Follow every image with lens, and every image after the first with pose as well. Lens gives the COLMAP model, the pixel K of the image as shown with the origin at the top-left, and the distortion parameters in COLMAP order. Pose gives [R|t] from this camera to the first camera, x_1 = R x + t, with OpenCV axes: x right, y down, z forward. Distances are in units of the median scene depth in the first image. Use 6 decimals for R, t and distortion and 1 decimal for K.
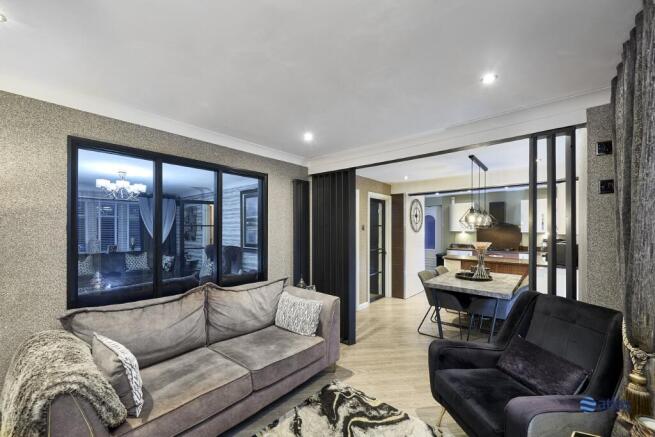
lens RADIAL K [[267.6, 0, 326.8], [0, 267.6, 224.3], [0, 0, 1]] dist [-0.000048, -0.000001]
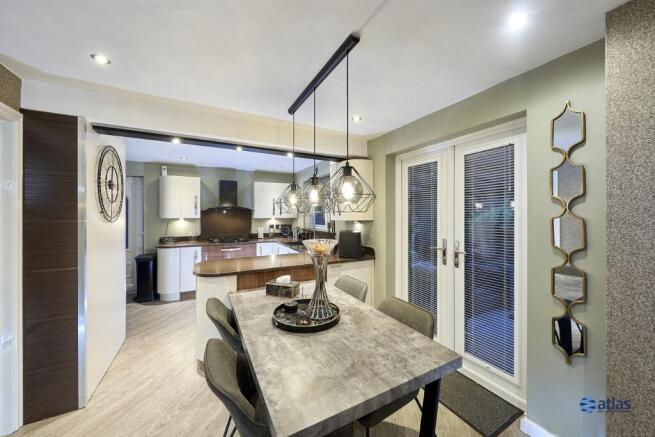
lens RADIAL K [[240.3, 0, 327.9], [0, 240.3, 214.3], [0, 0, 1]] dist [-0.000145, 0.000028]
pose [[0.378940, 0.001038, 0.925421, 0.090501], [-0.013875, 0.999893, 0.004560, 0.009036], [-0.925317, -0.014568, 0.378914, 0.448856]]
